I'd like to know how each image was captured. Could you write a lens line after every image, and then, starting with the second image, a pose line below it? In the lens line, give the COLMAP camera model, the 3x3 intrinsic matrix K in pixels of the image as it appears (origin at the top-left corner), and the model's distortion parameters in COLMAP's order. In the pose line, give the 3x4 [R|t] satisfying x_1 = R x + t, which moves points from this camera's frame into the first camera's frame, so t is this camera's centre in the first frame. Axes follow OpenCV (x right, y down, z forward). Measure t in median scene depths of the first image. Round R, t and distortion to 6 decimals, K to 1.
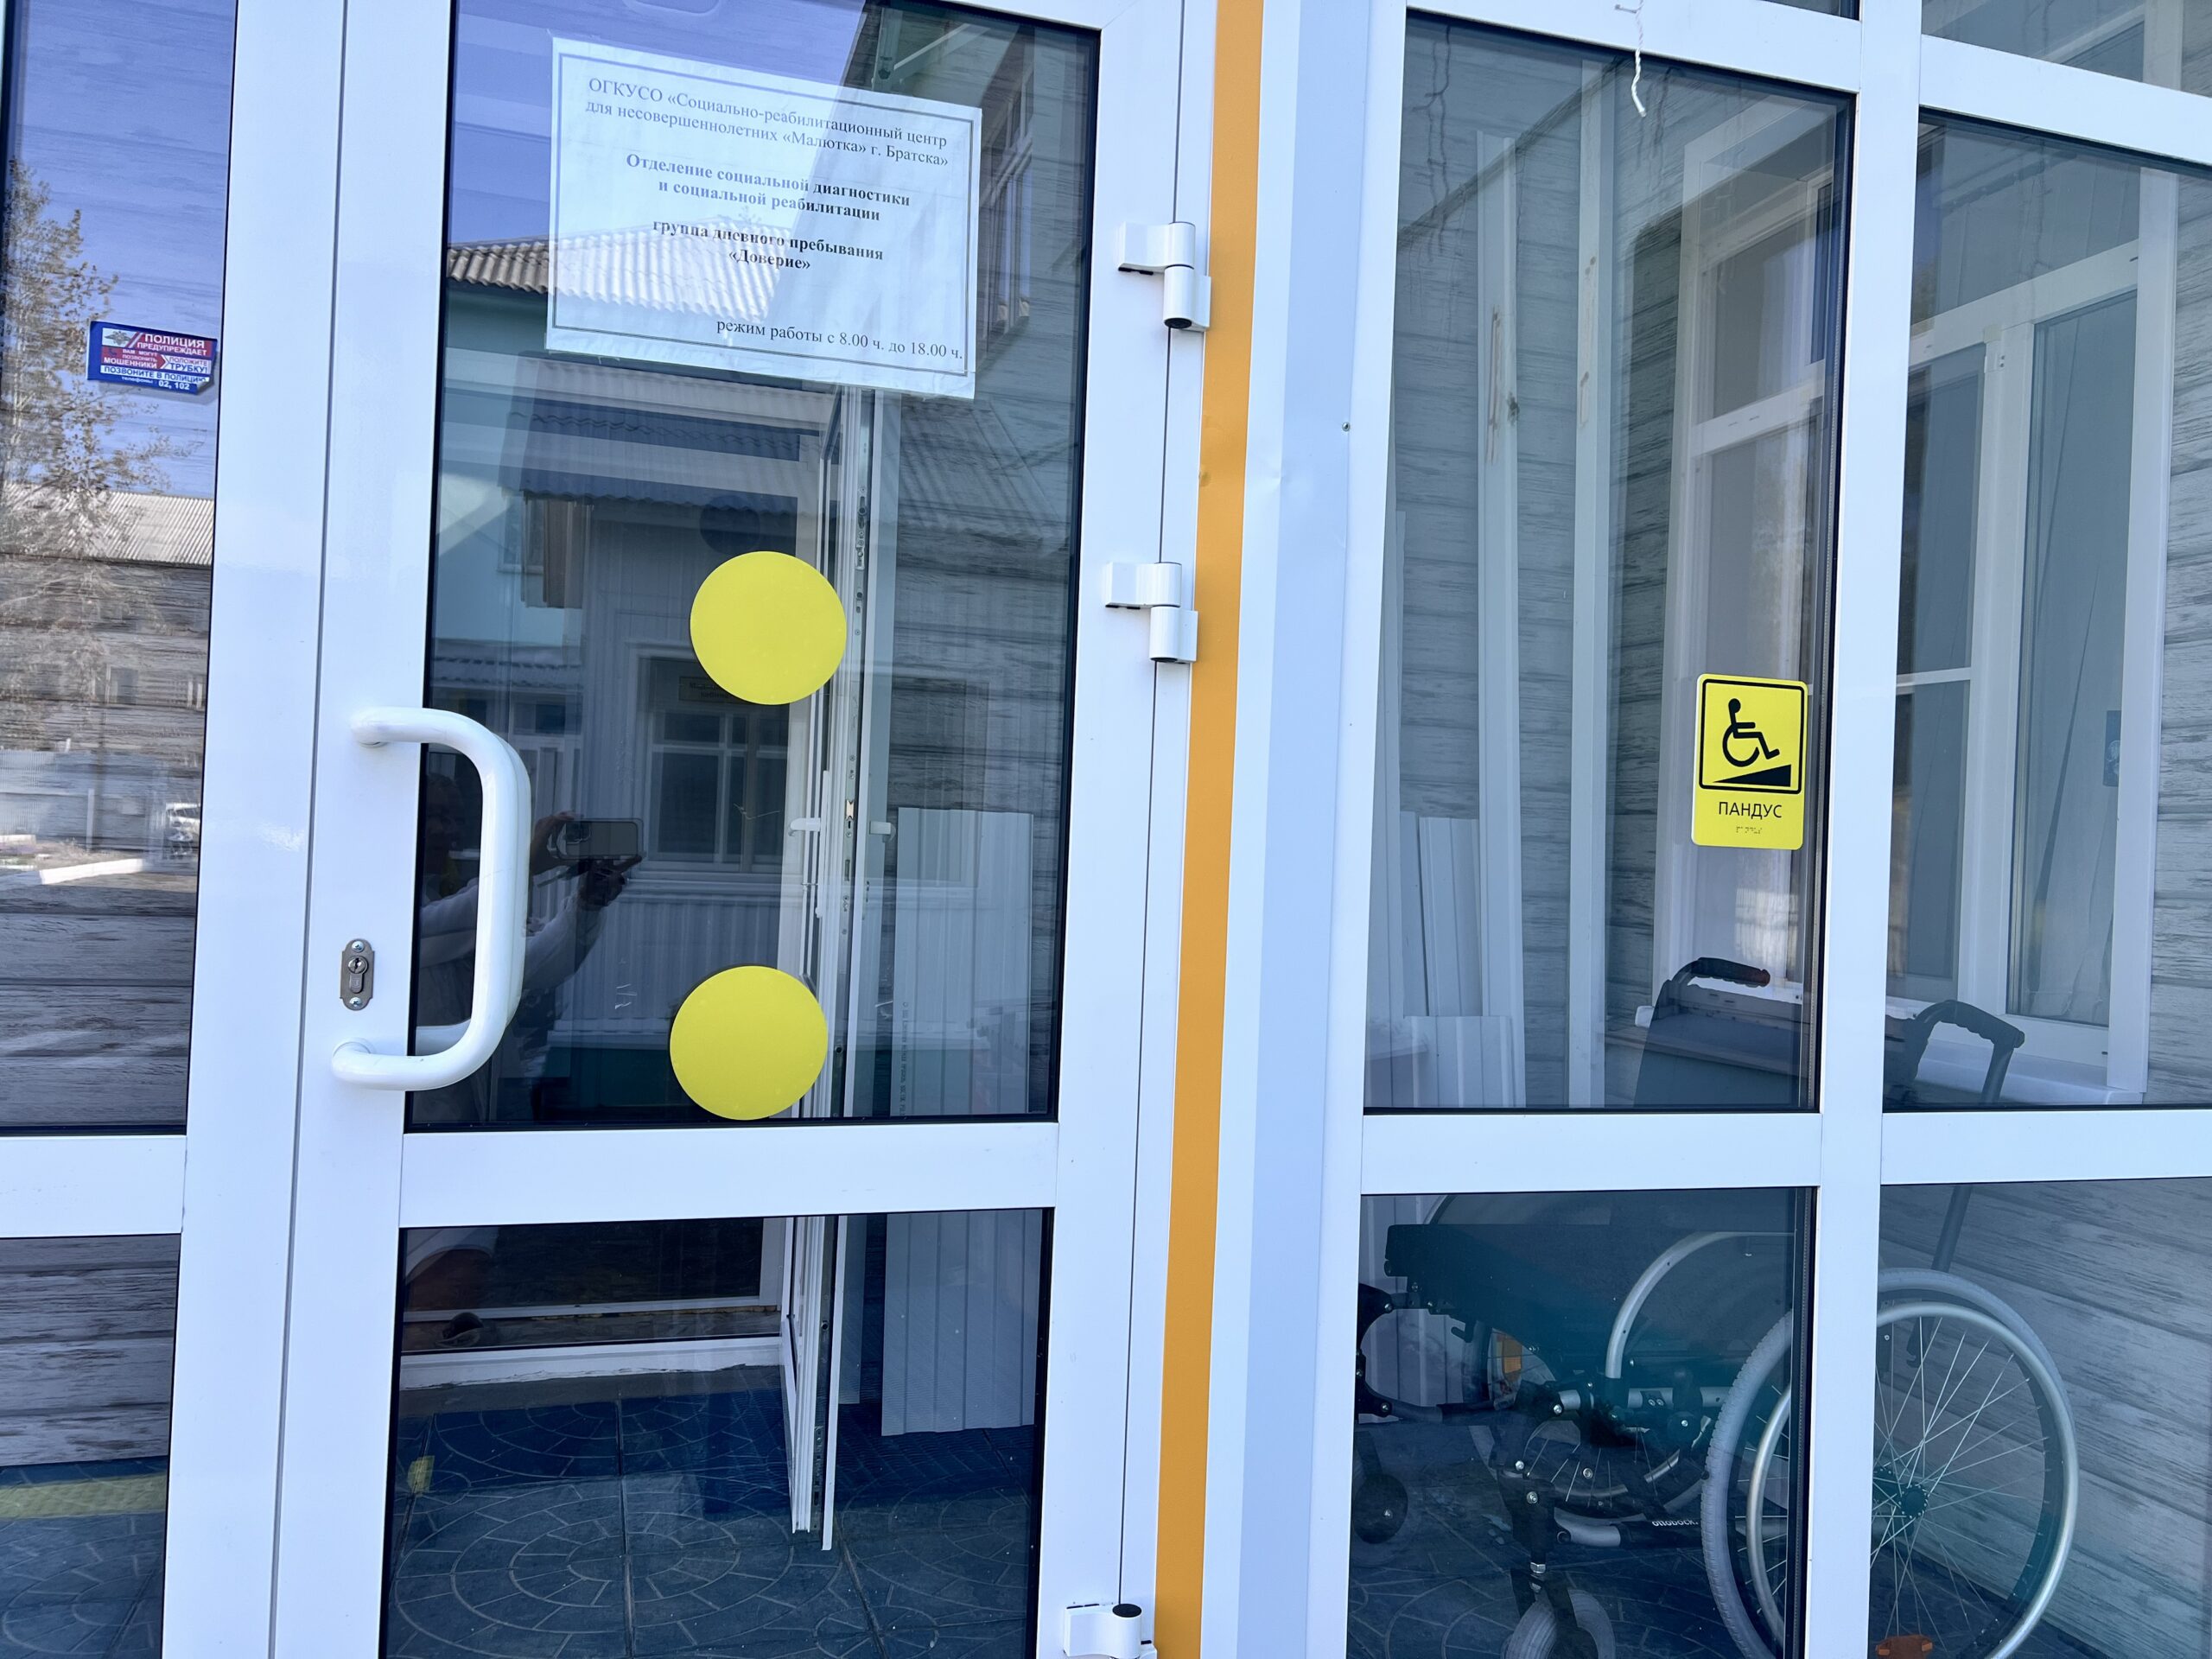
lens RADIAL K [[1665.4, 0, 1112.1], [0, 1665.4, 830.3], [0, 0, 1]] dist [0.052688, -0.050837]
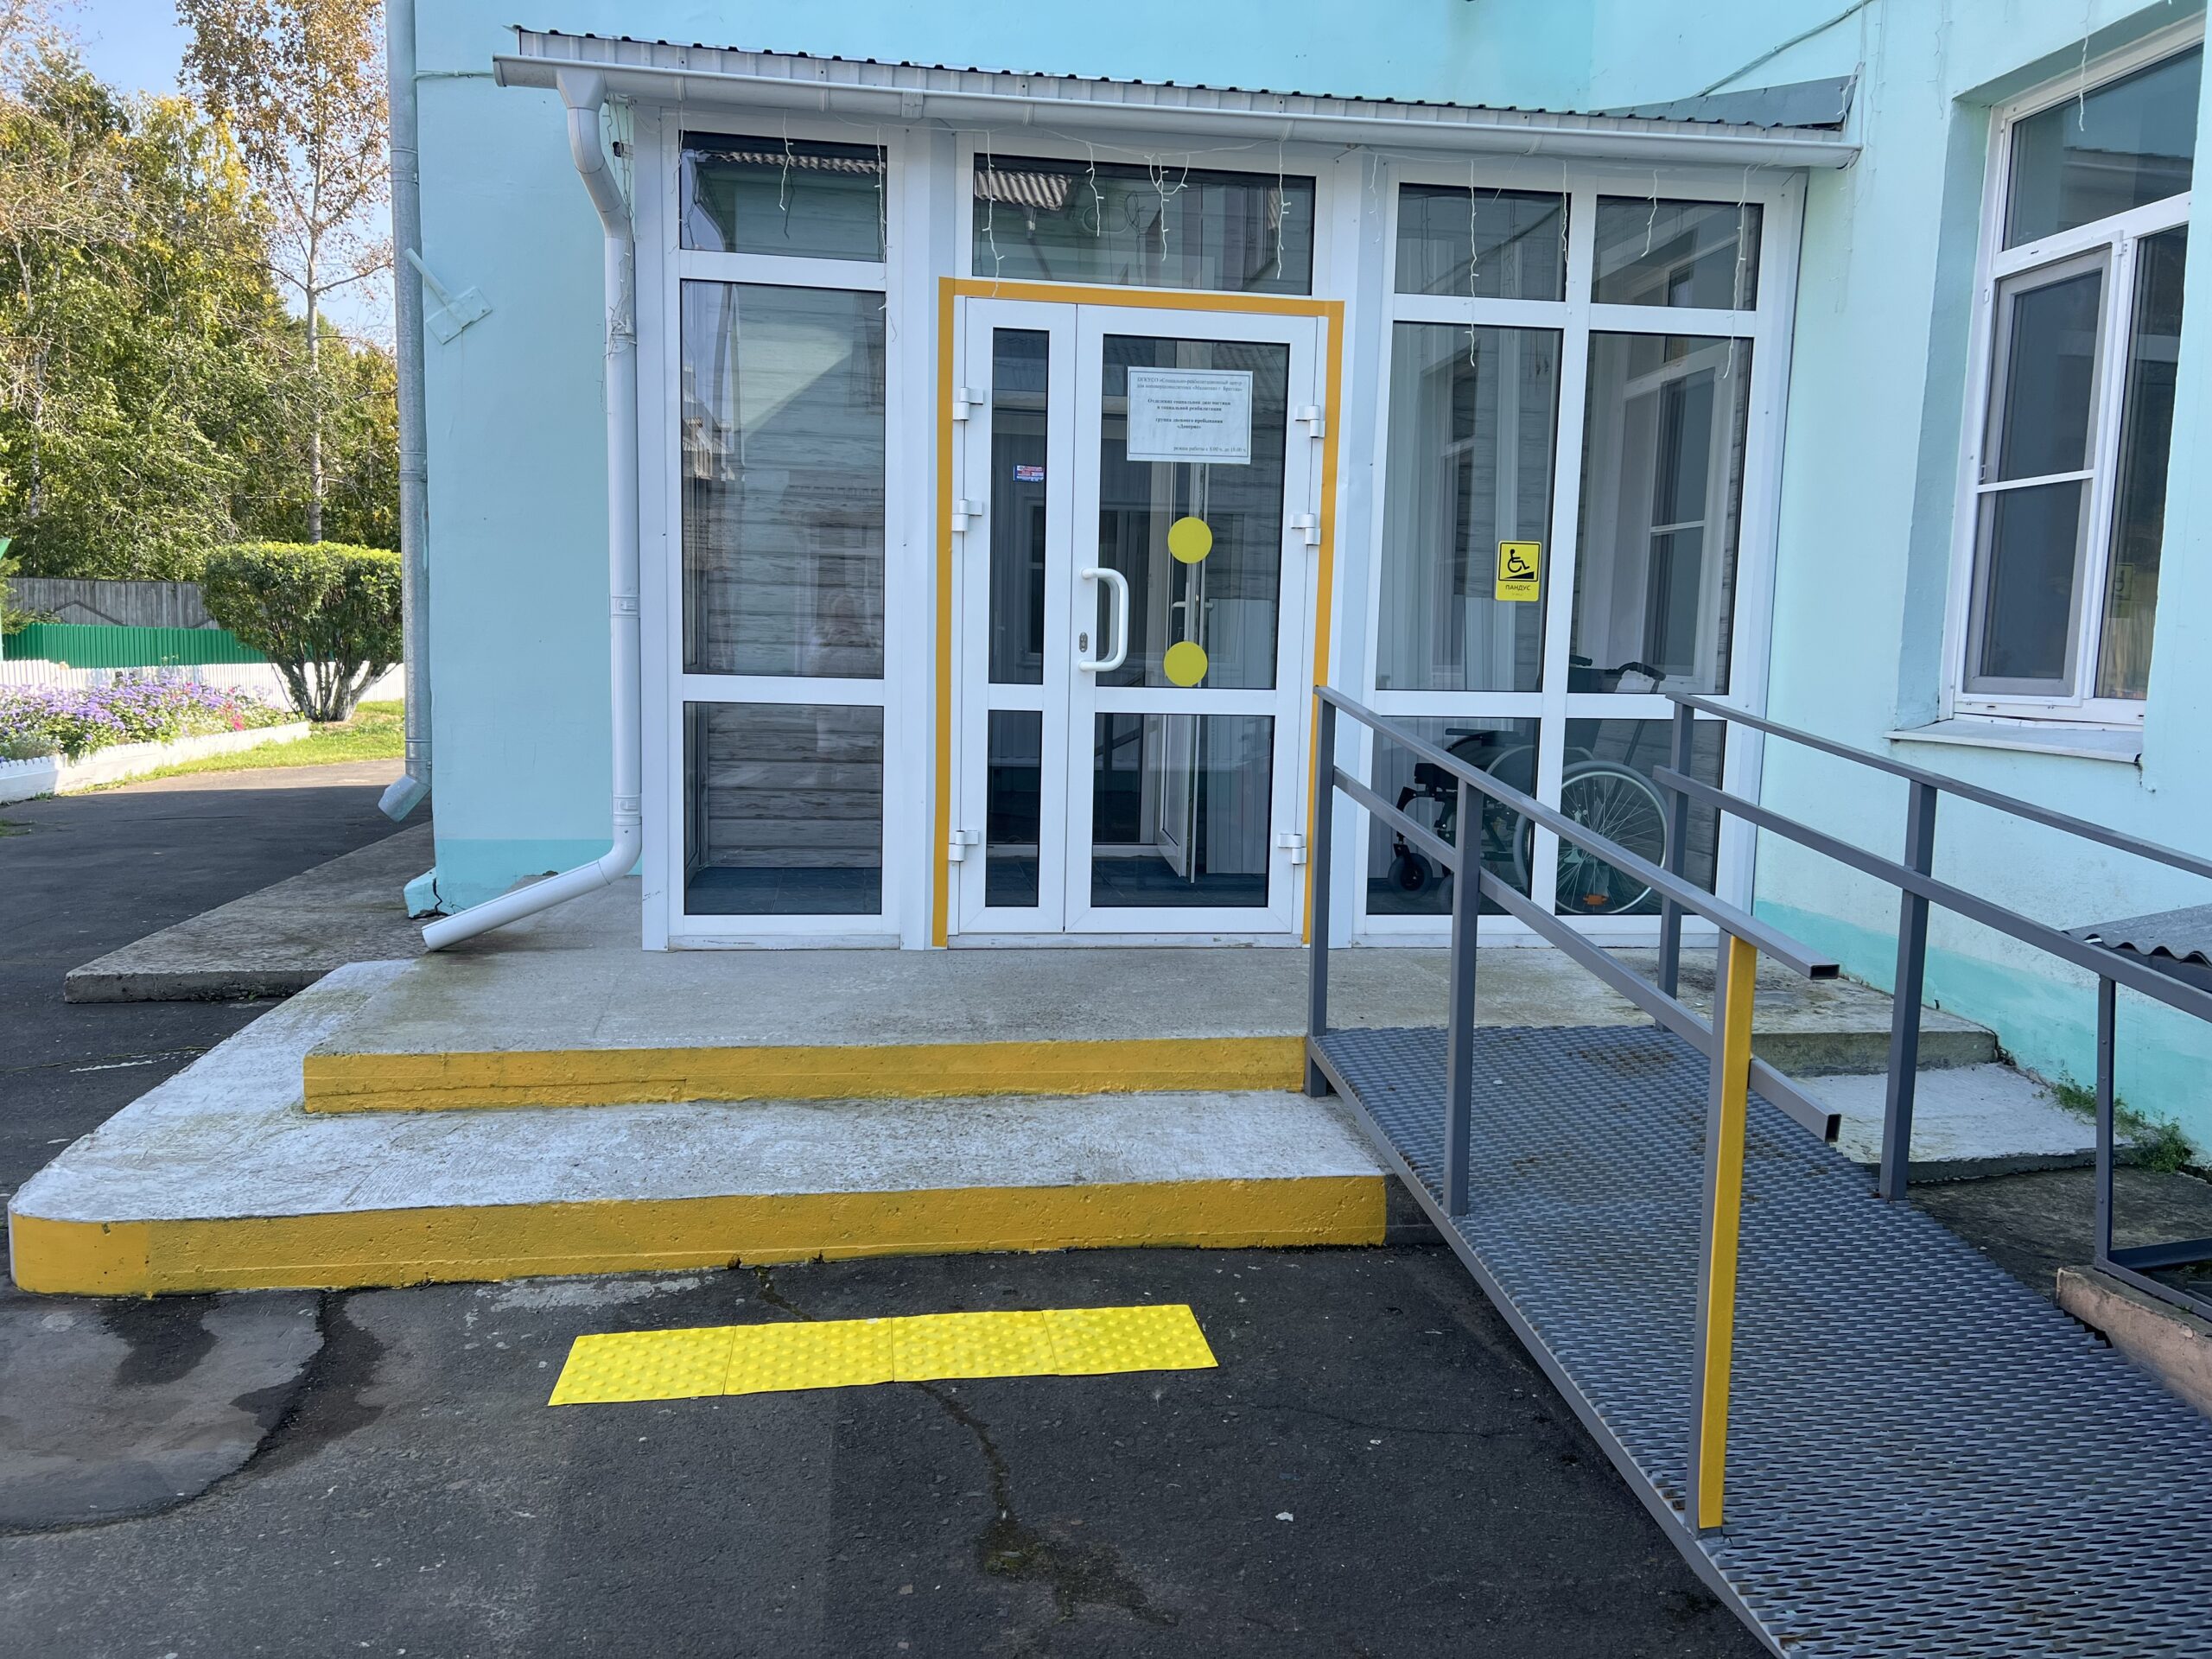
lens RADIAL K [[1665.4, 0, 1101.8], [0, 1665.4, 852.3], [0, 0, 1]] dist [0.052688, -0.050837]
pose [[0.988155, 0.002576, -0.153436, 0.128174], [0.017214, 0.991688, 0.127509, 0.068061], [0.152489, -0.128640, 0.979897, -2.257810]]
